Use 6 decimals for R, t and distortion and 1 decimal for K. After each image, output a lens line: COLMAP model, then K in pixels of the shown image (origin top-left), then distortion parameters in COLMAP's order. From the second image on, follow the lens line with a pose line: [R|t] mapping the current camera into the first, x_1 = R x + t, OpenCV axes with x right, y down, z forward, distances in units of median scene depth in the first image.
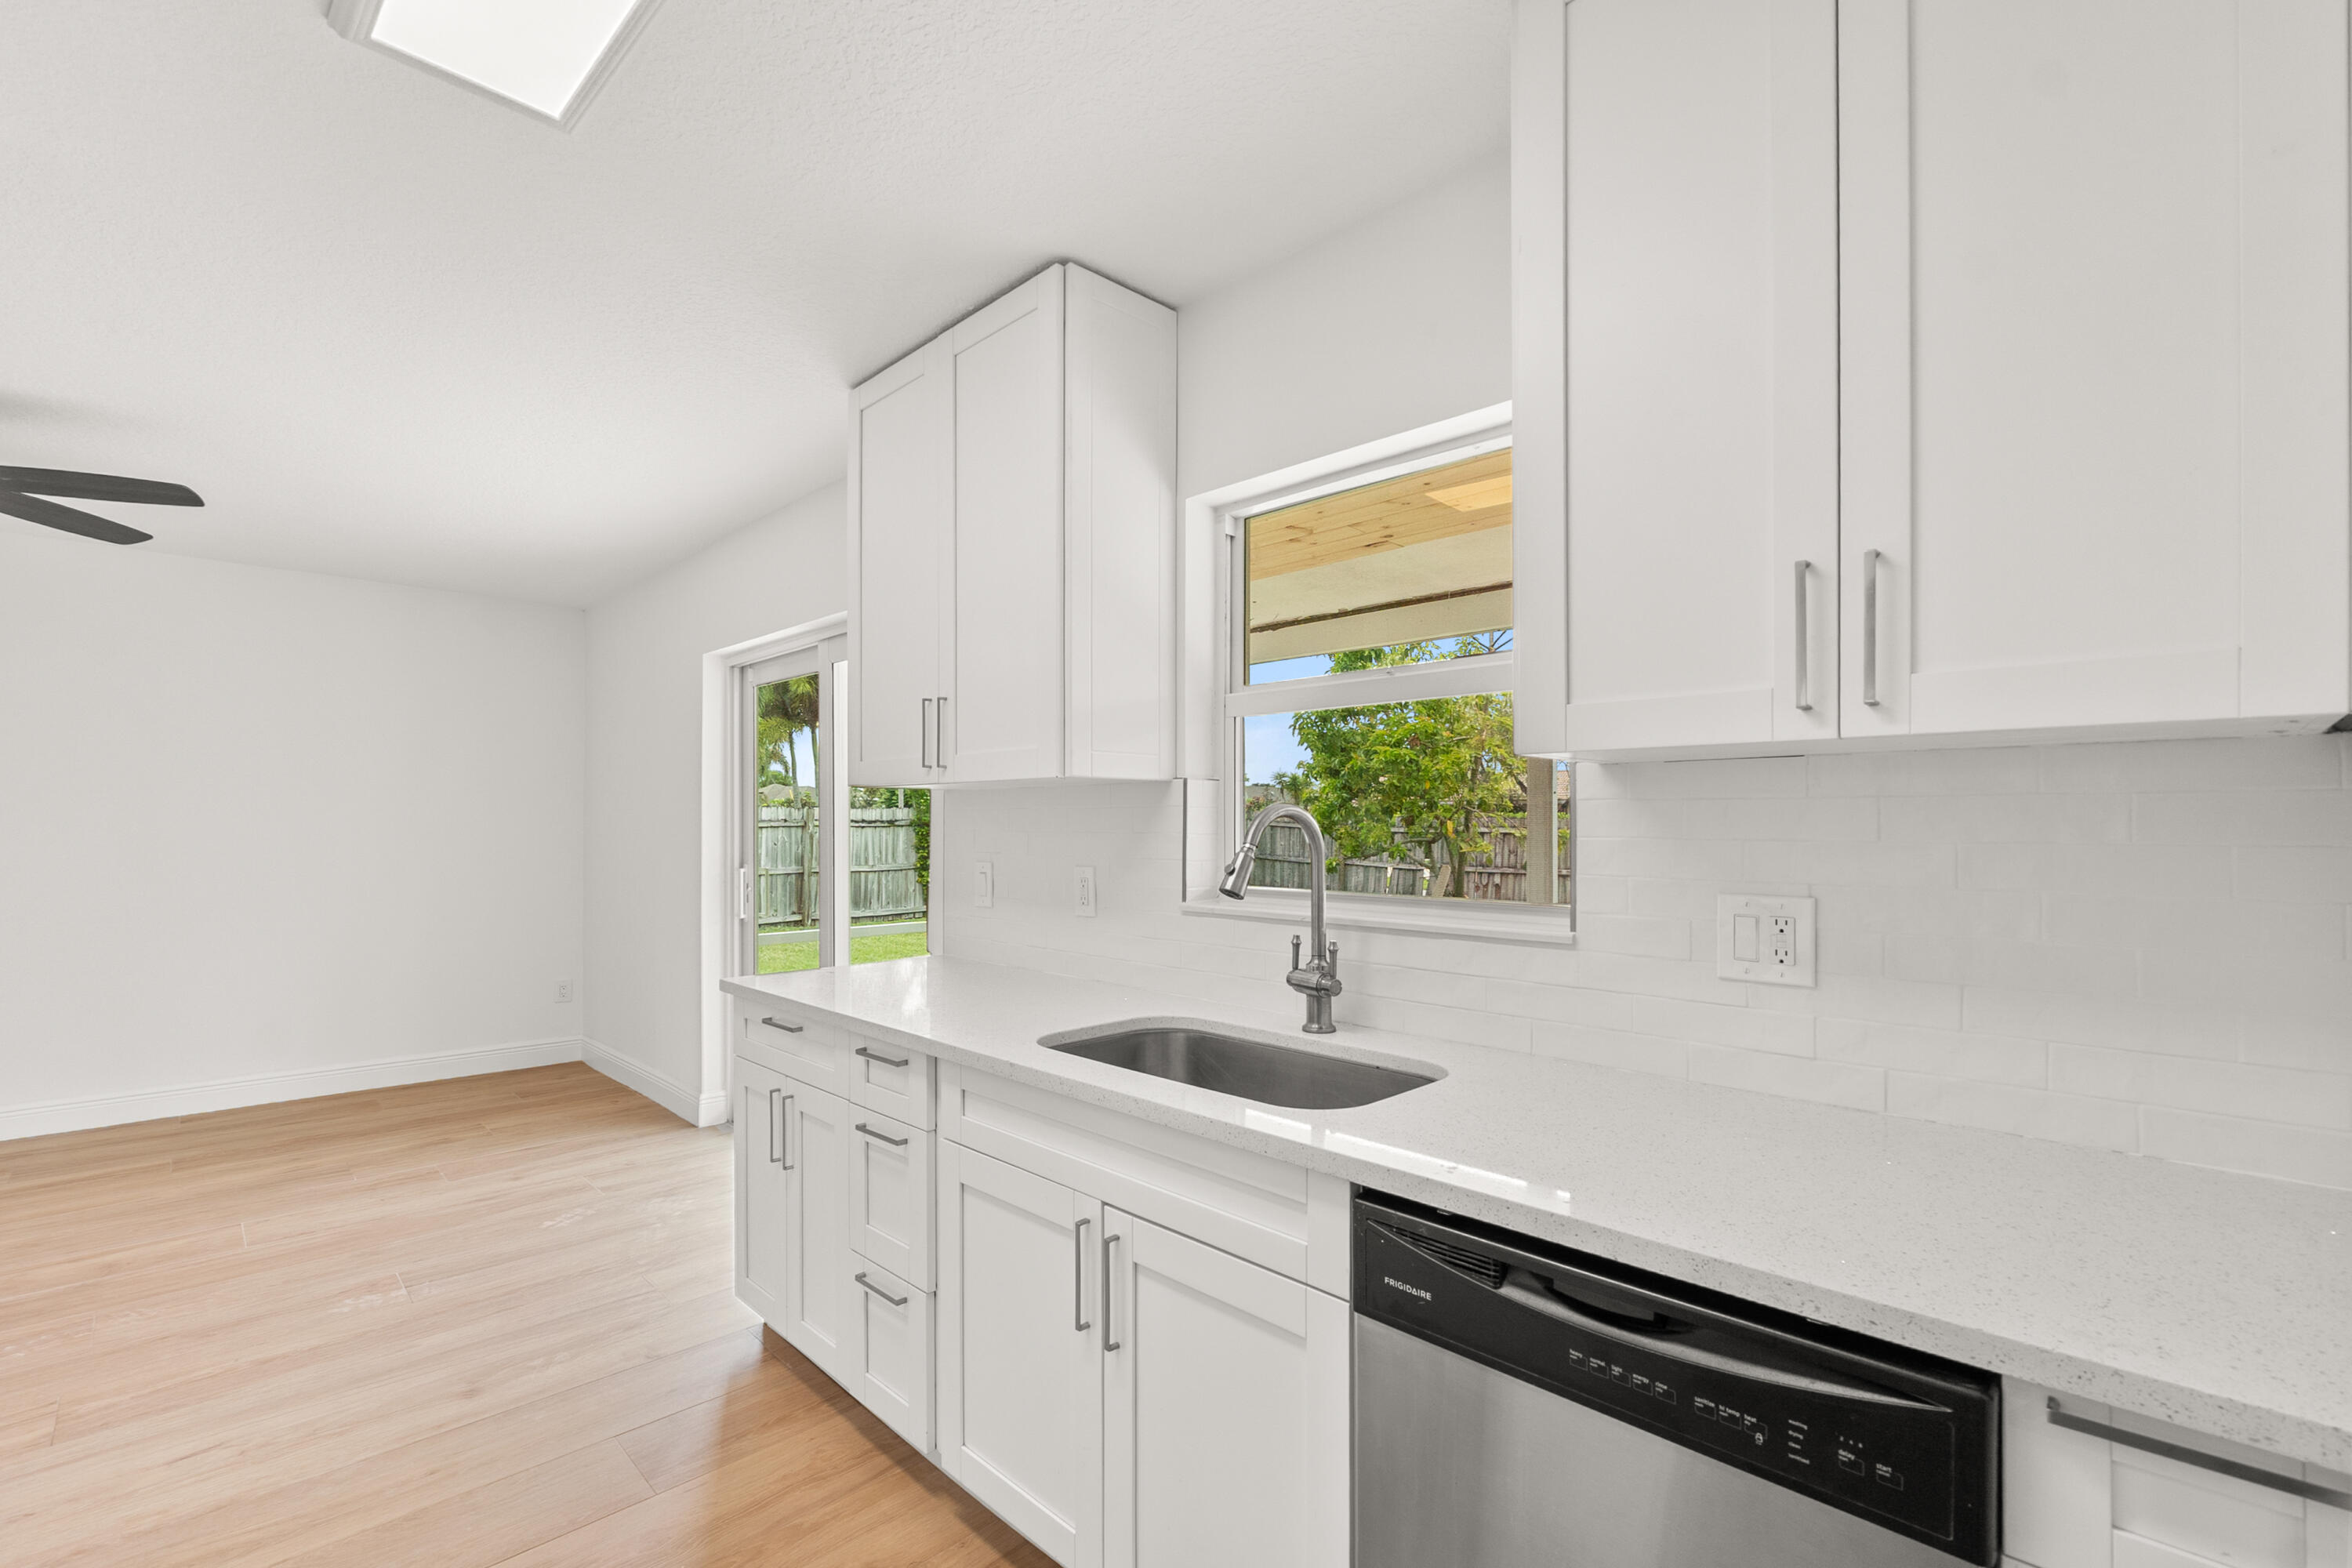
lens RADIAL K [[1023.6, 0, 1167.9], [0, 1023.6, 826.8], [0, 0, 1]] dist [-0.009922, 0.000532]
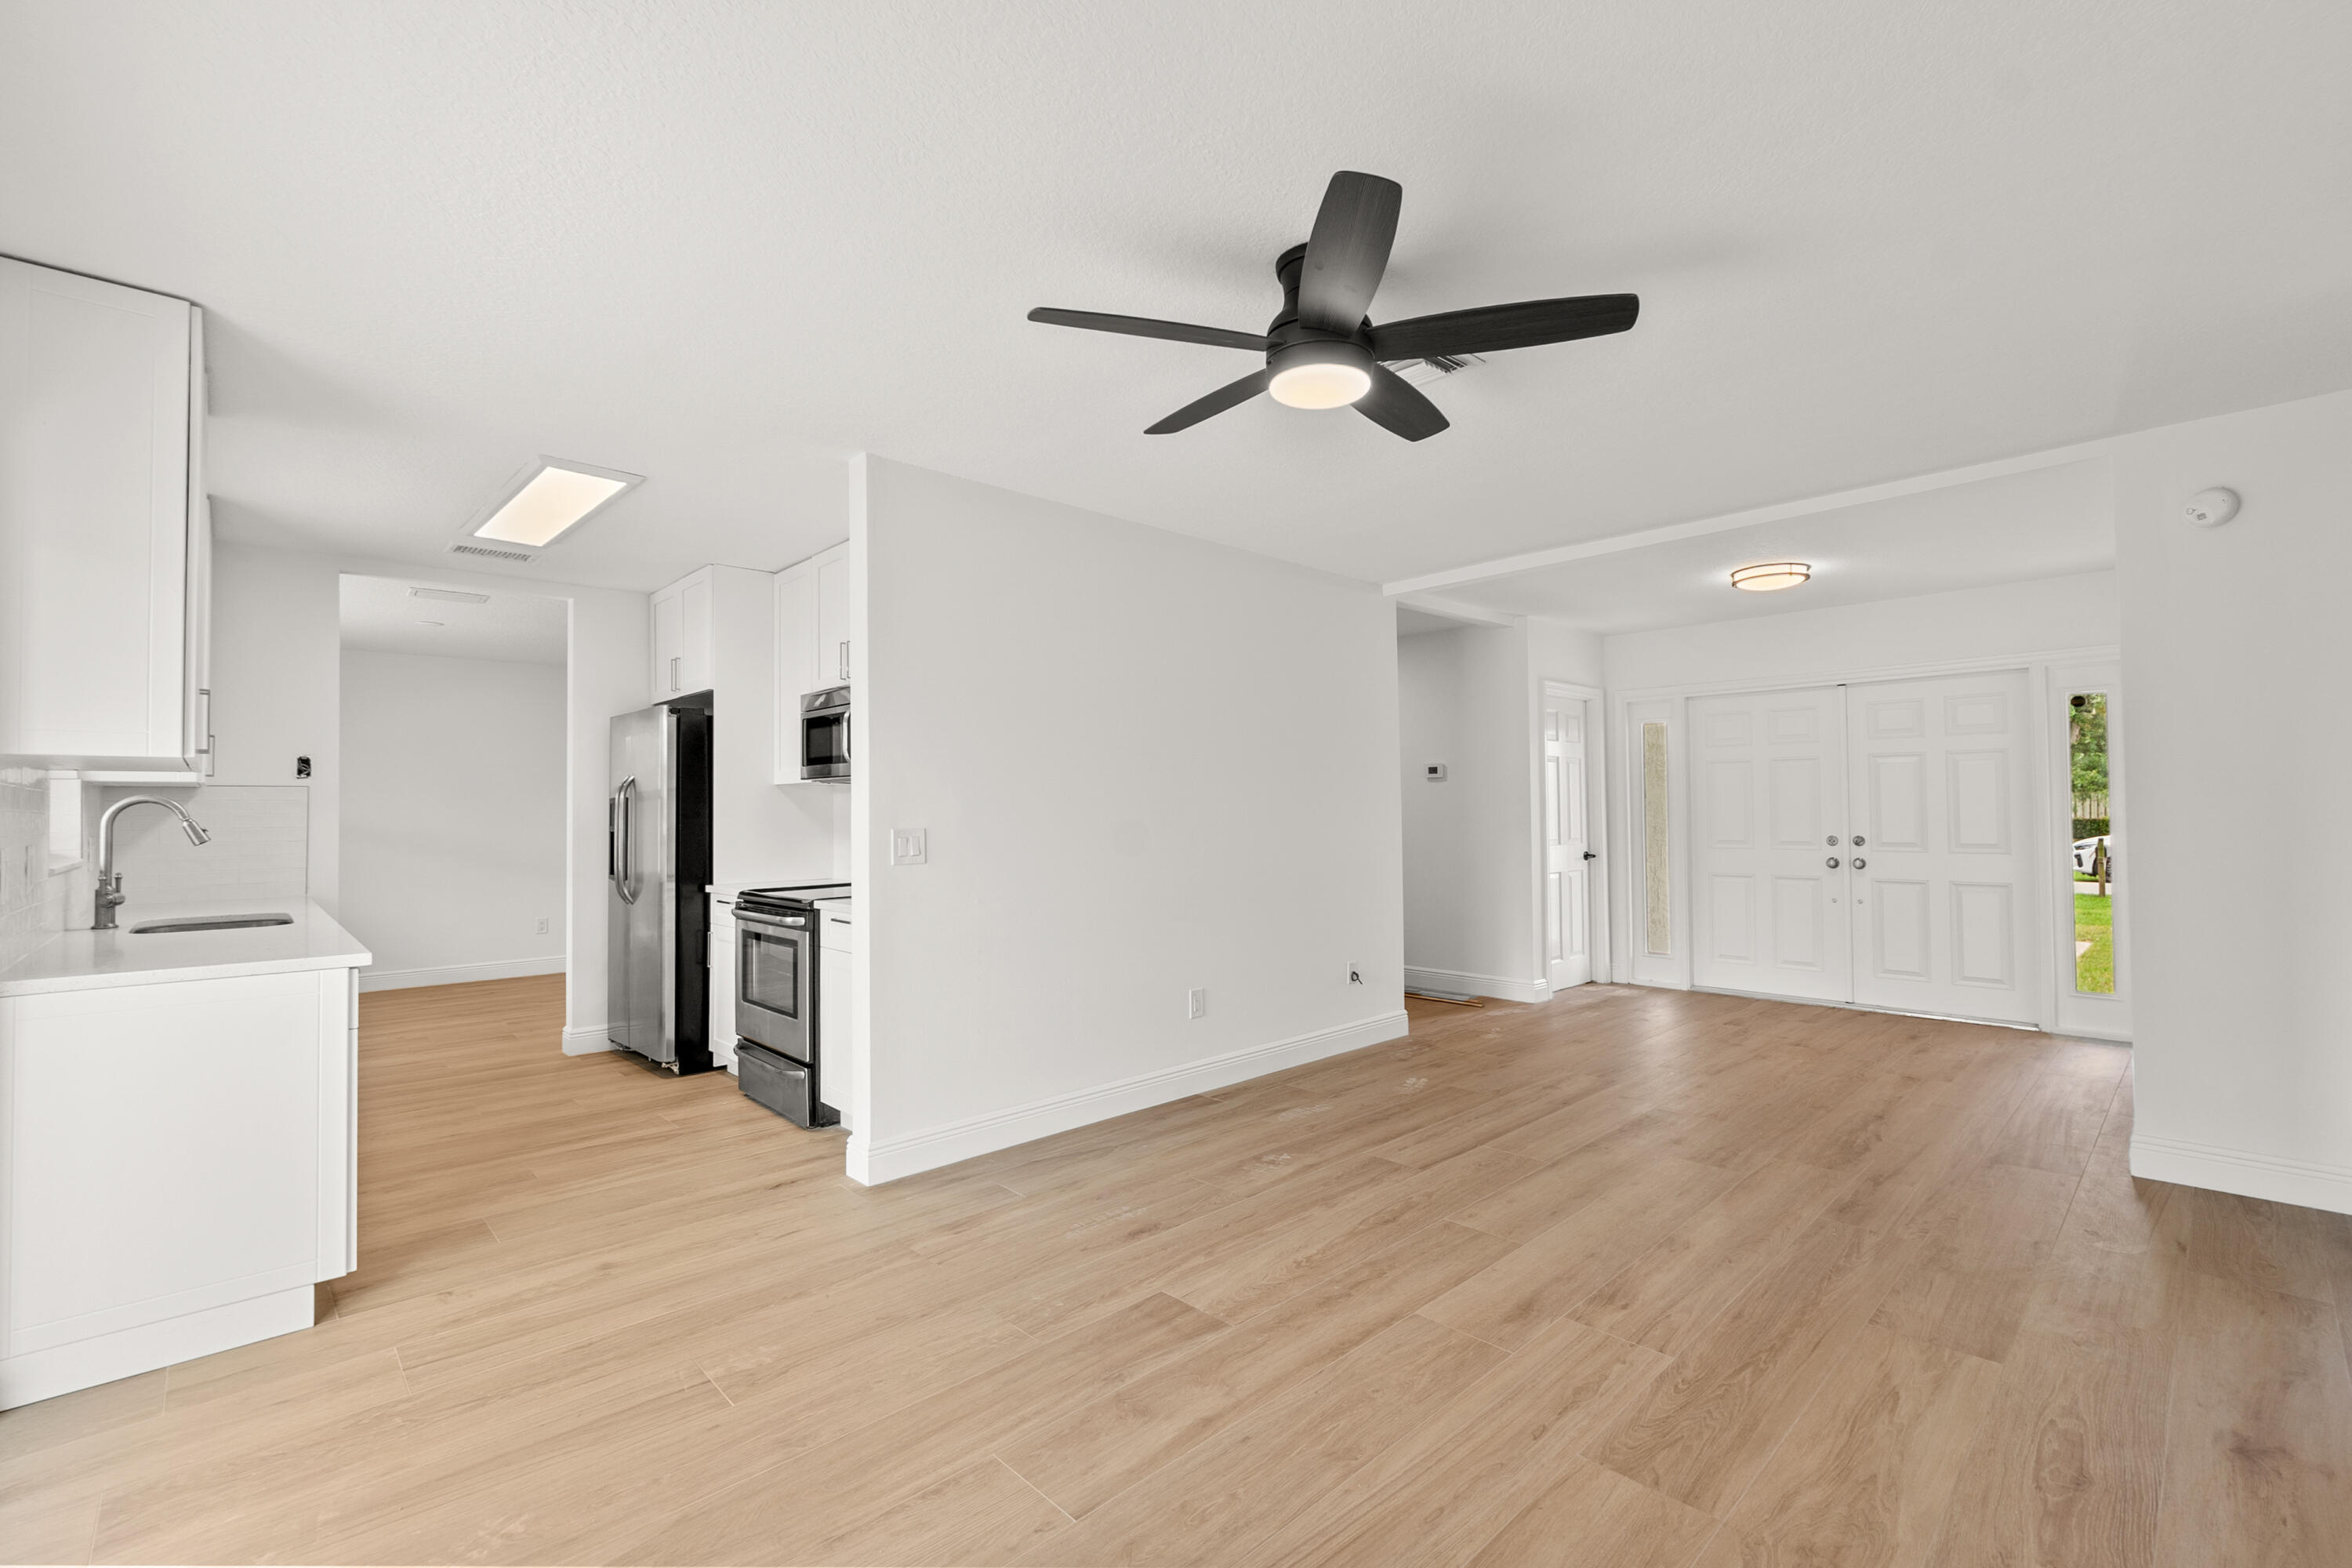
lens RADIAL K [[1010.2, 0, 1176.0], [0, 1010.2, 784.0], [0, 0, 1]] dist [-0.002887, -0.000122]
pose [[-0.999731, 0.012796, 0.019322, -1.235569], [0.012398, 0.999711, -0.020615, 0.006960], [-0.019580, -0.020370, -0.999601, 1.948609]]
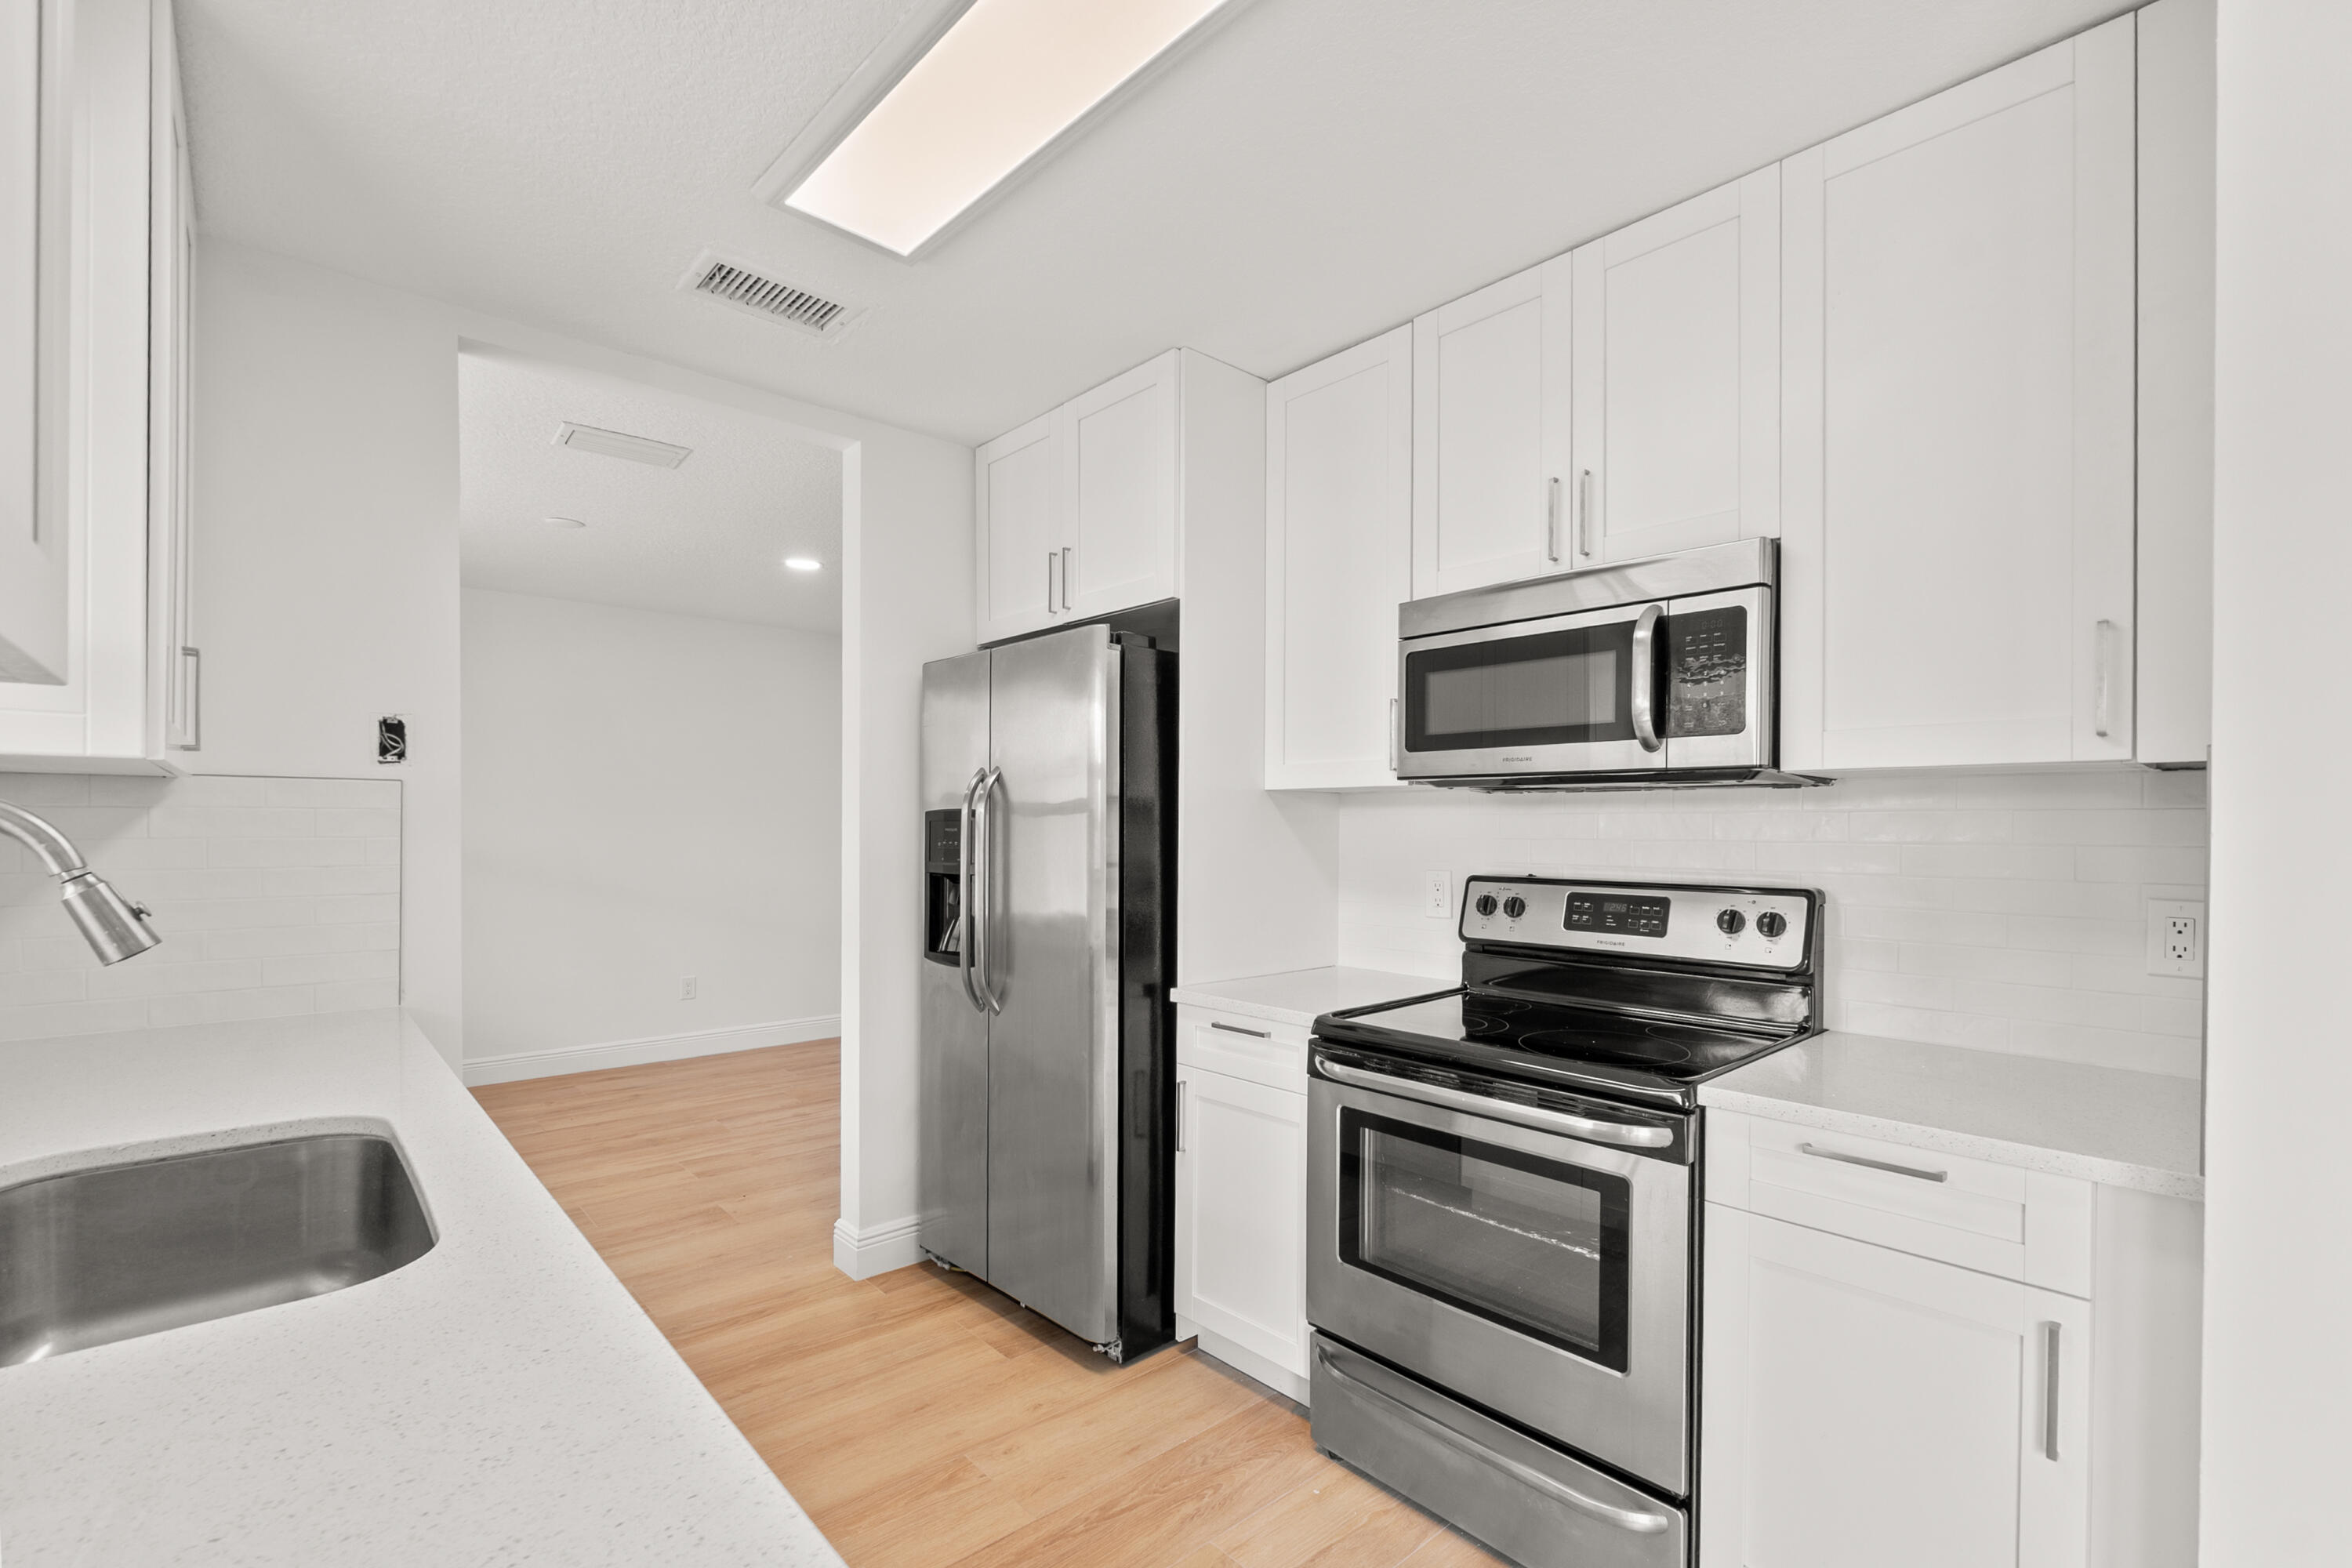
lens RADIAL K [[1023.6, 0, 1167.9], [0, 1023.6, 826.8], [0, 0, 1]] dist [-0.009922, 0.000532]
pose [[-0.998838, -0.002420, 0.048138, -0.374748], [-0.002069, 0.999971, 0.007343, -0.011767], [-0.048154, 0.007235, -0.998814, 1.046911]]
